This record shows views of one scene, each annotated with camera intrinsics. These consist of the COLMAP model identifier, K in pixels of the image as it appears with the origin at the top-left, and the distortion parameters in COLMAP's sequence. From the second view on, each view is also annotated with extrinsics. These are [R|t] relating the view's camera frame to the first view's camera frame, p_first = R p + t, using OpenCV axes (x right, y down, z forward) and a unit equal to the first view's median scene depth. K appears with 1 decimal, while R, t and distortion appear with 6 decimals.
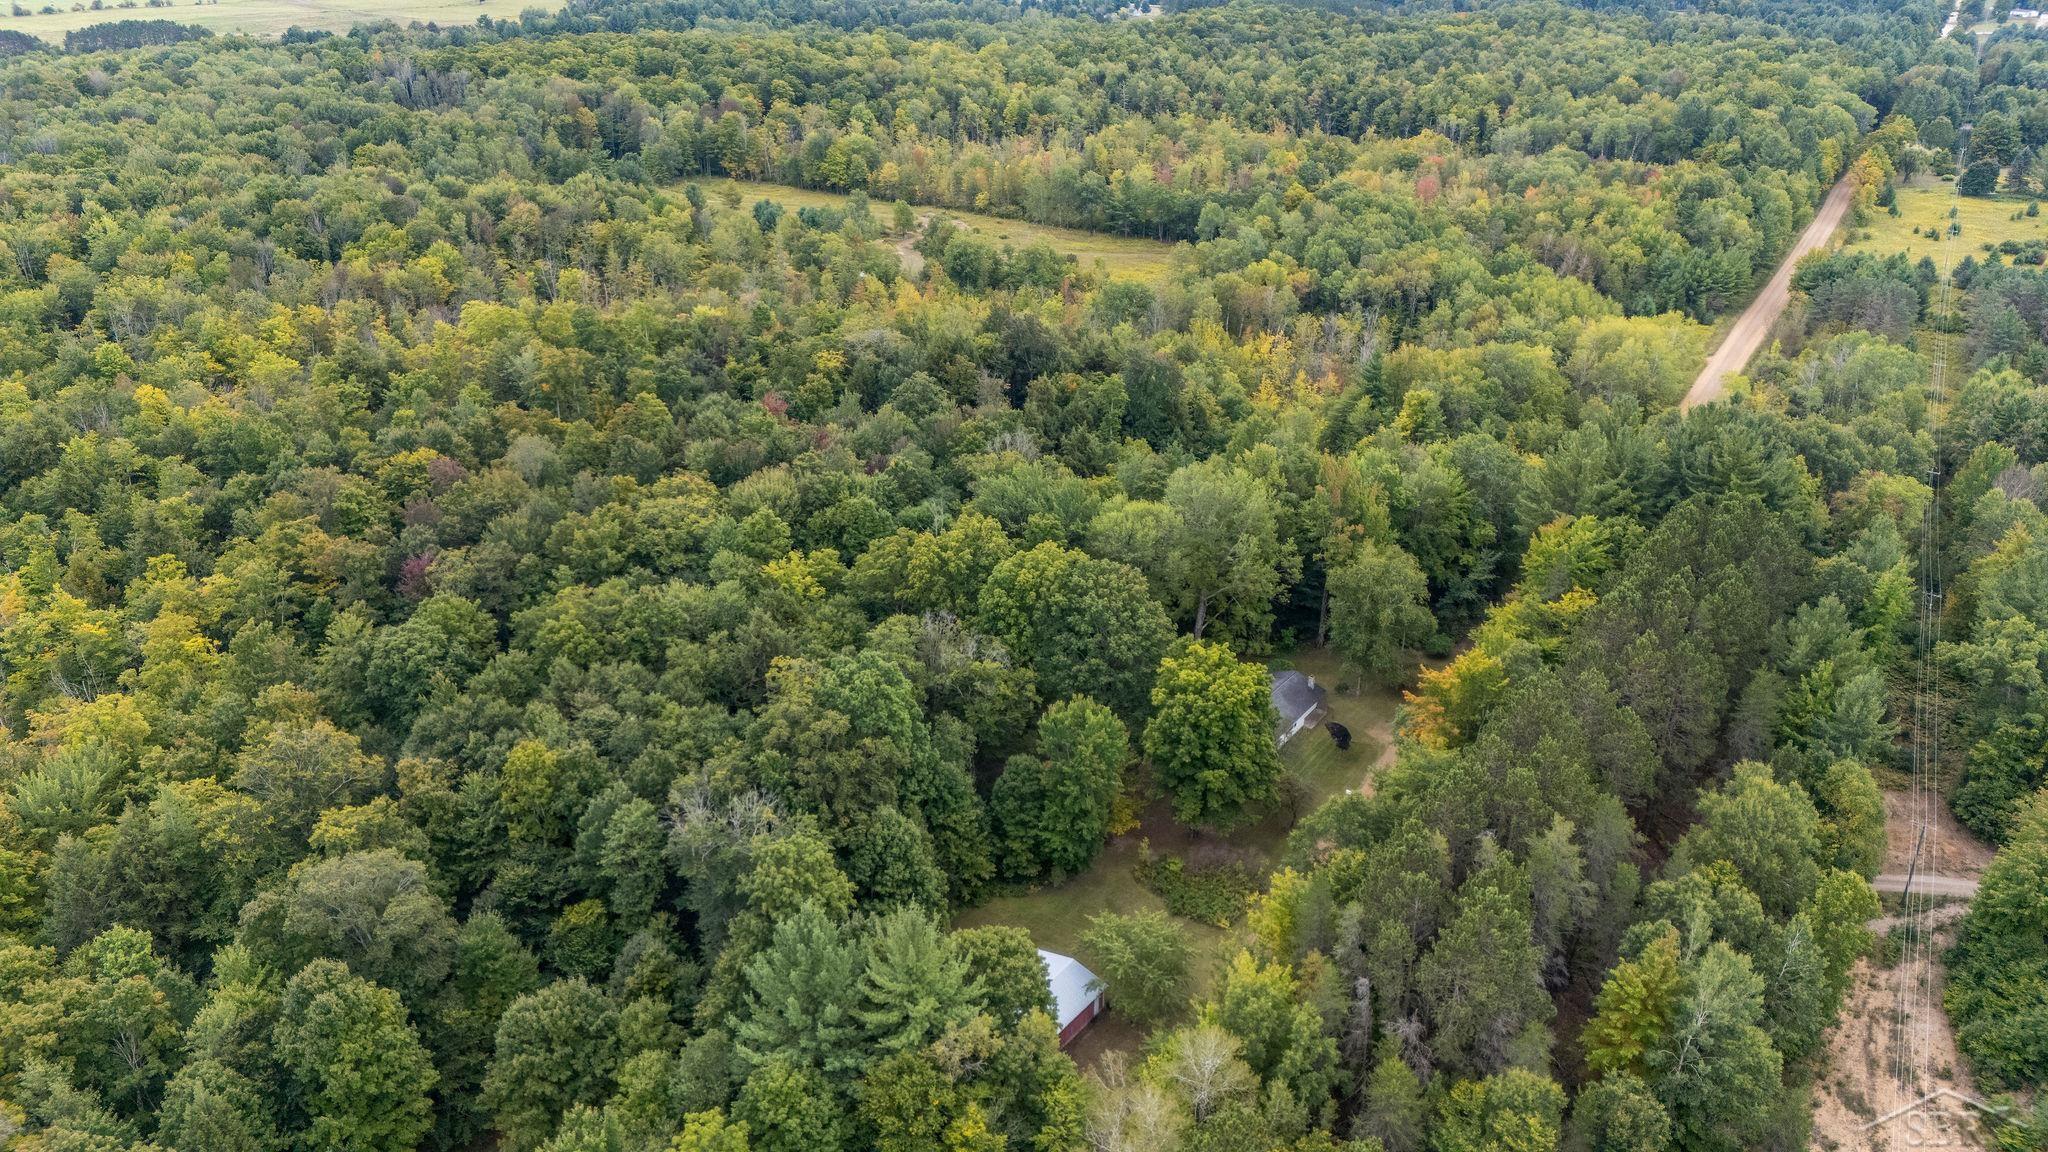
lens RADIAL K [[1508.0, 0, 1024.0], [0, 1508.0, 576.0], [0, 0, 1]] dist [0.090231, -0.107212]
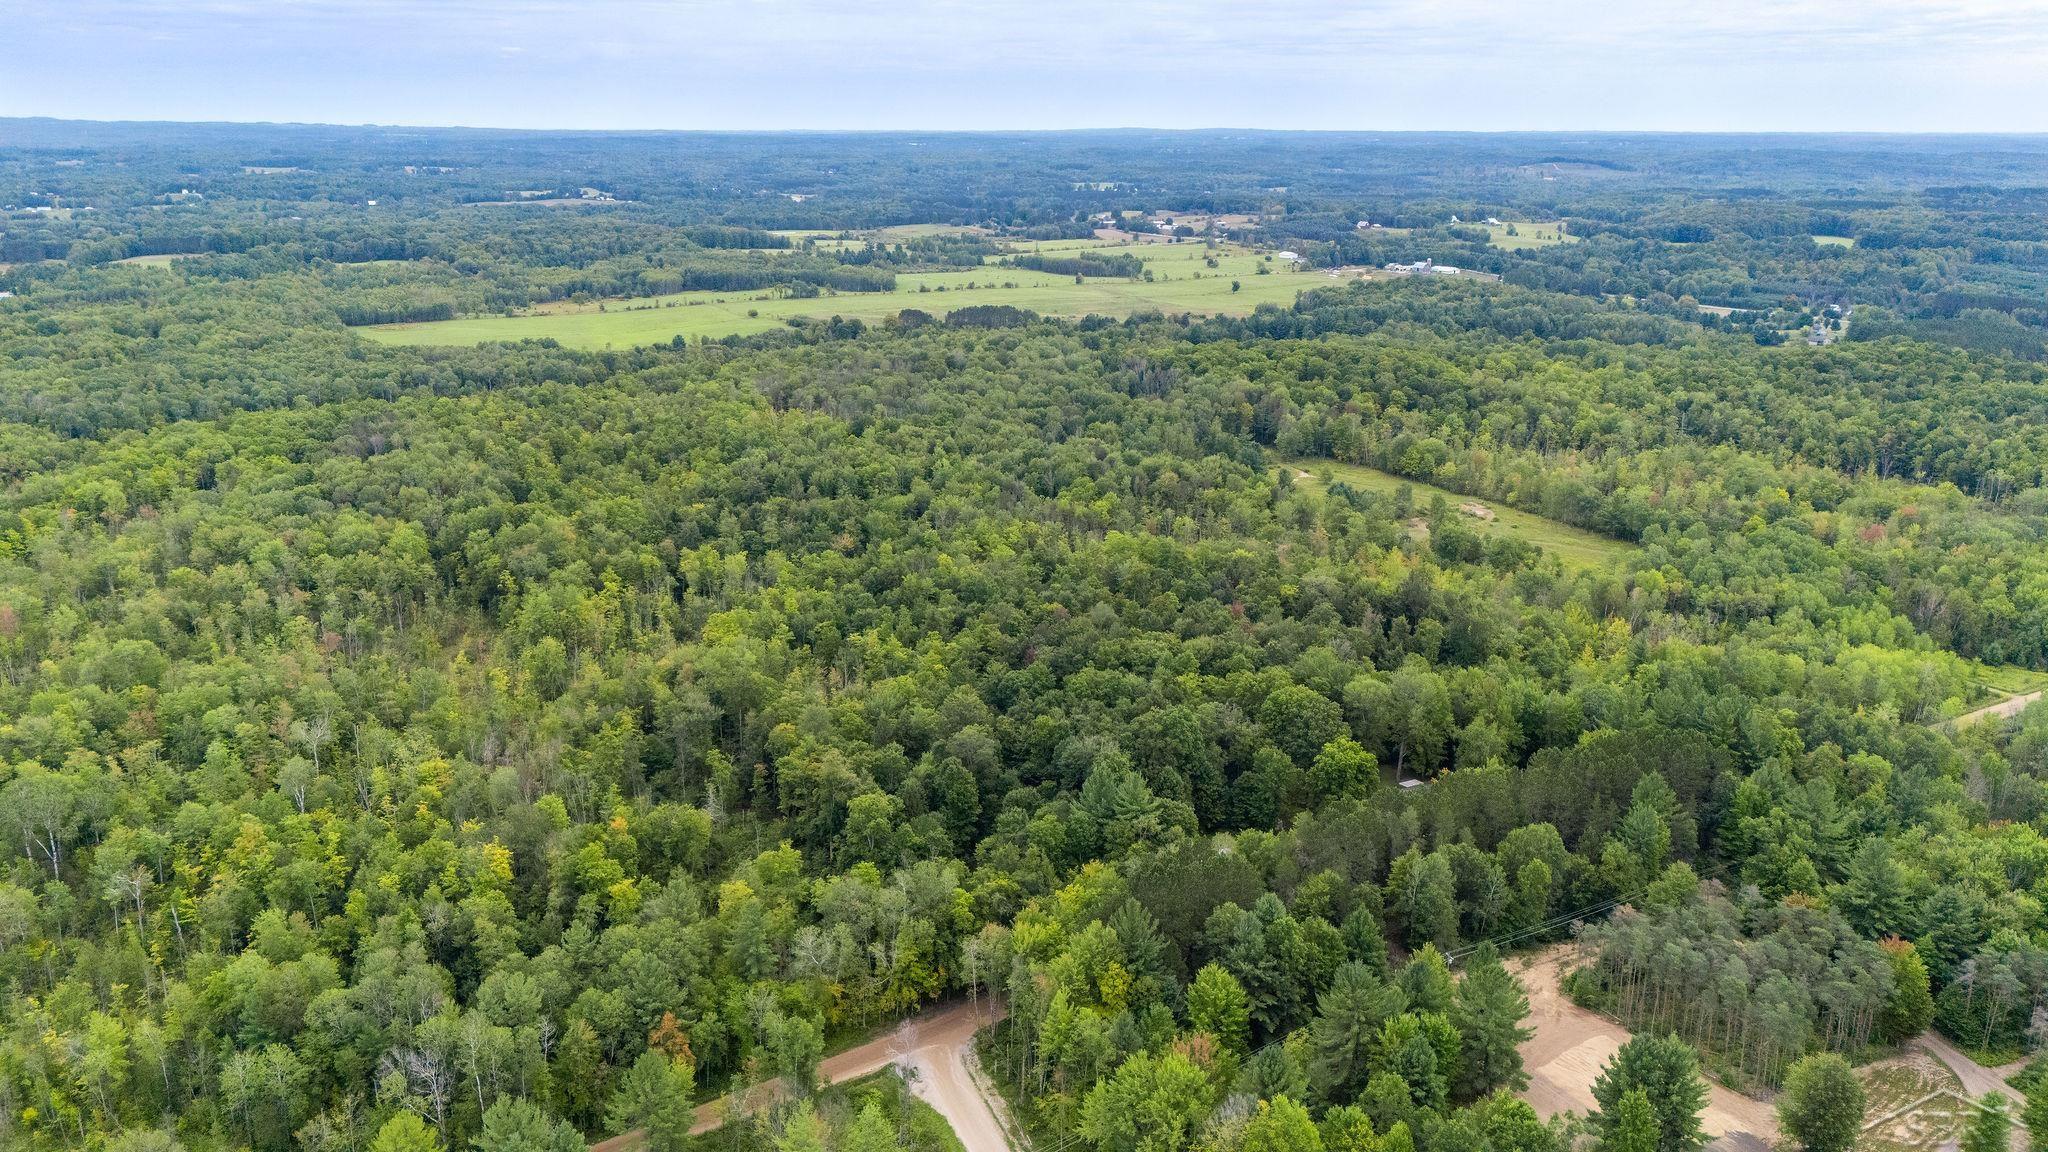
lens RADIAL K [[1508.0, 0, 1024.0], [0, 1508.0, 576.0], [0, 0, 1]] dist [0.090231, -0.107212]
pose [[0.884510, 0.138867, -0.445374, 0.274924], [-0.204516, 0.973467, -0.102643, 0.057849], [0.419303, 0.181875, 0.889442, -0.481011]]
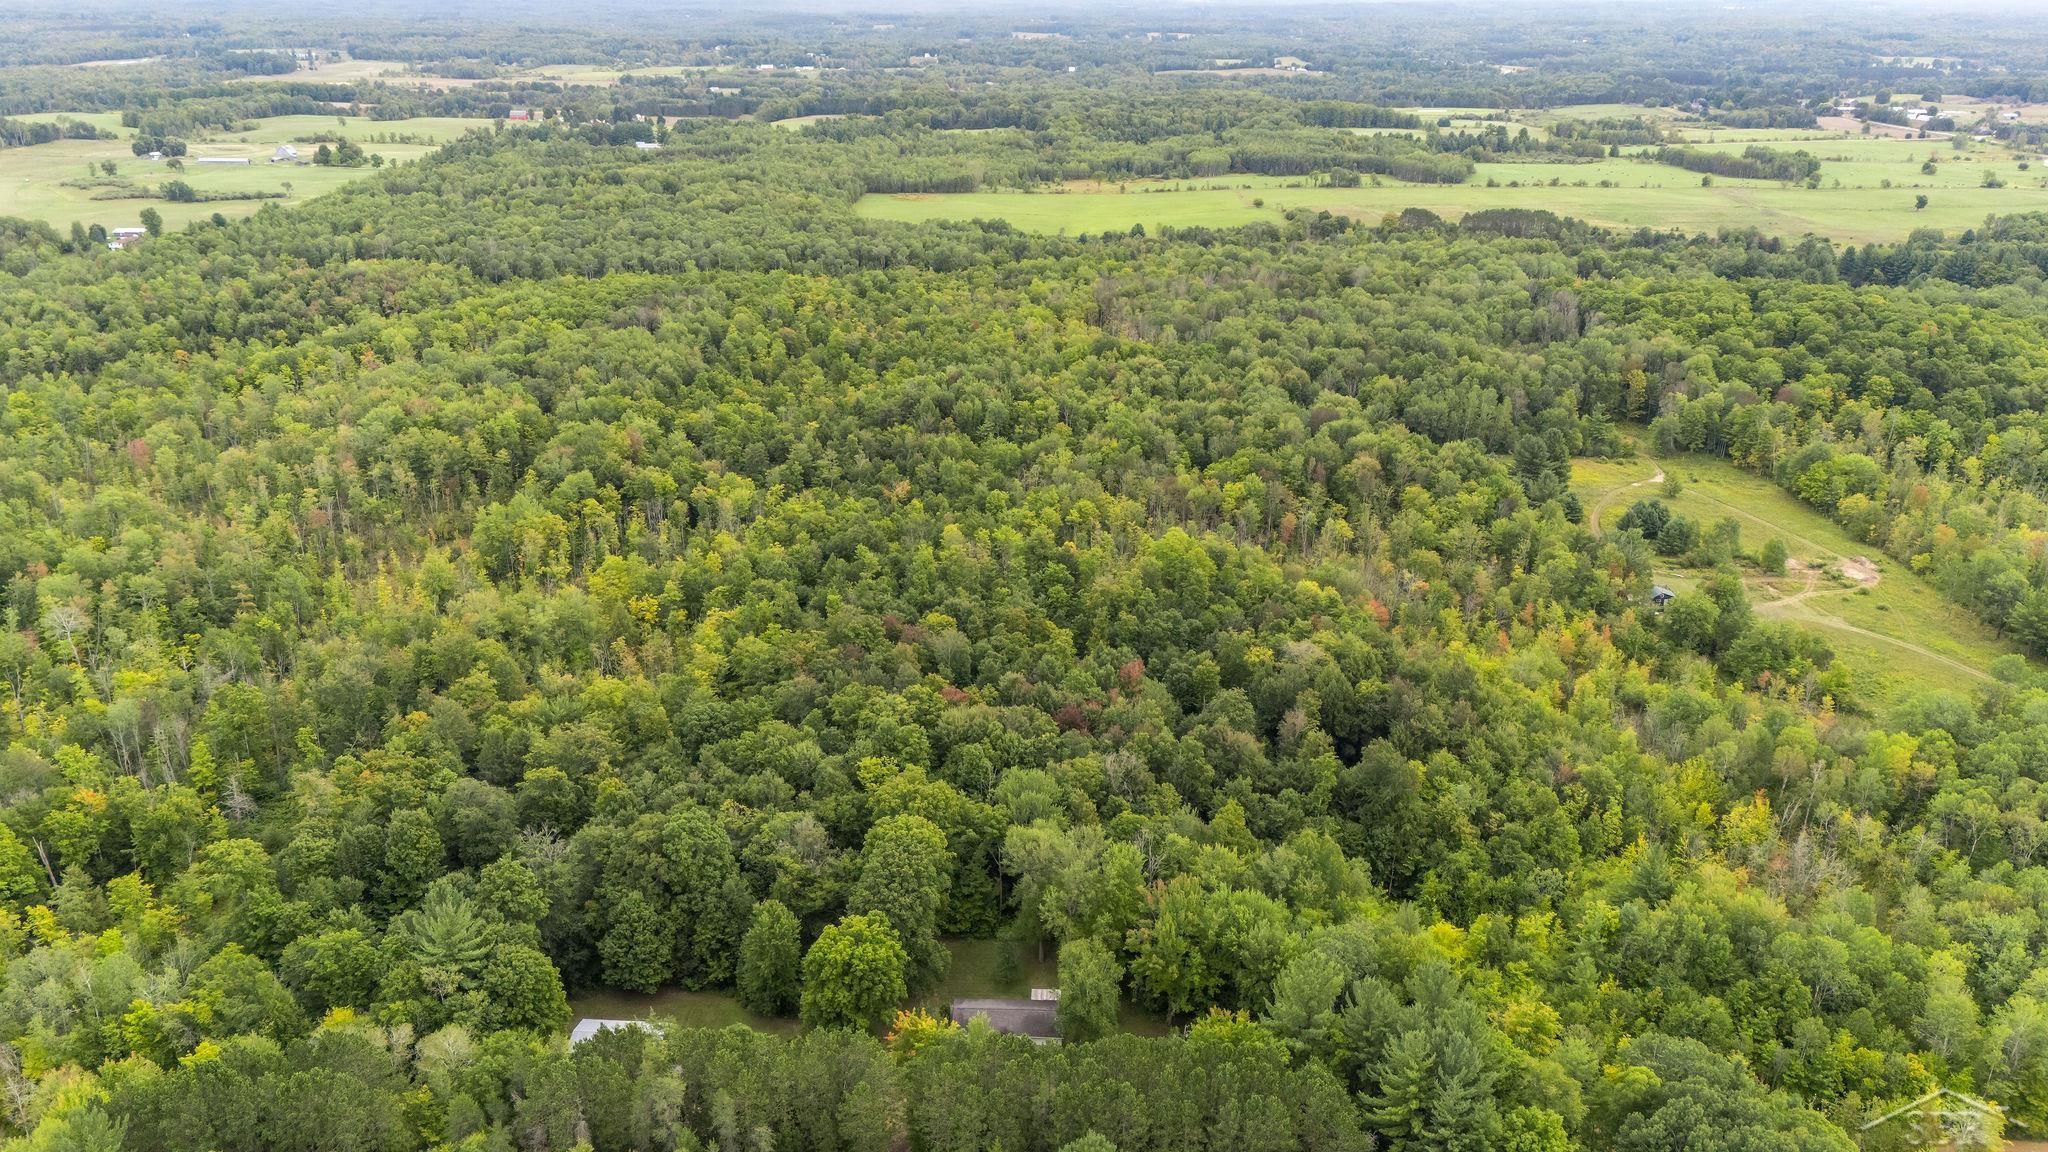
lens RADIAL K [[1508.0, 0, 1024.0], [0, 1508.0, 576.0], [0, 0, 1]] dist [0.090231, -0.107212]
pose [[0.544316, 0.308460, -0.780111, 0.542742], [-0.362894, 0.925008, 0.112547, -0.212121], [0.756325, 0.221837, 0.615435, 0.080689]]
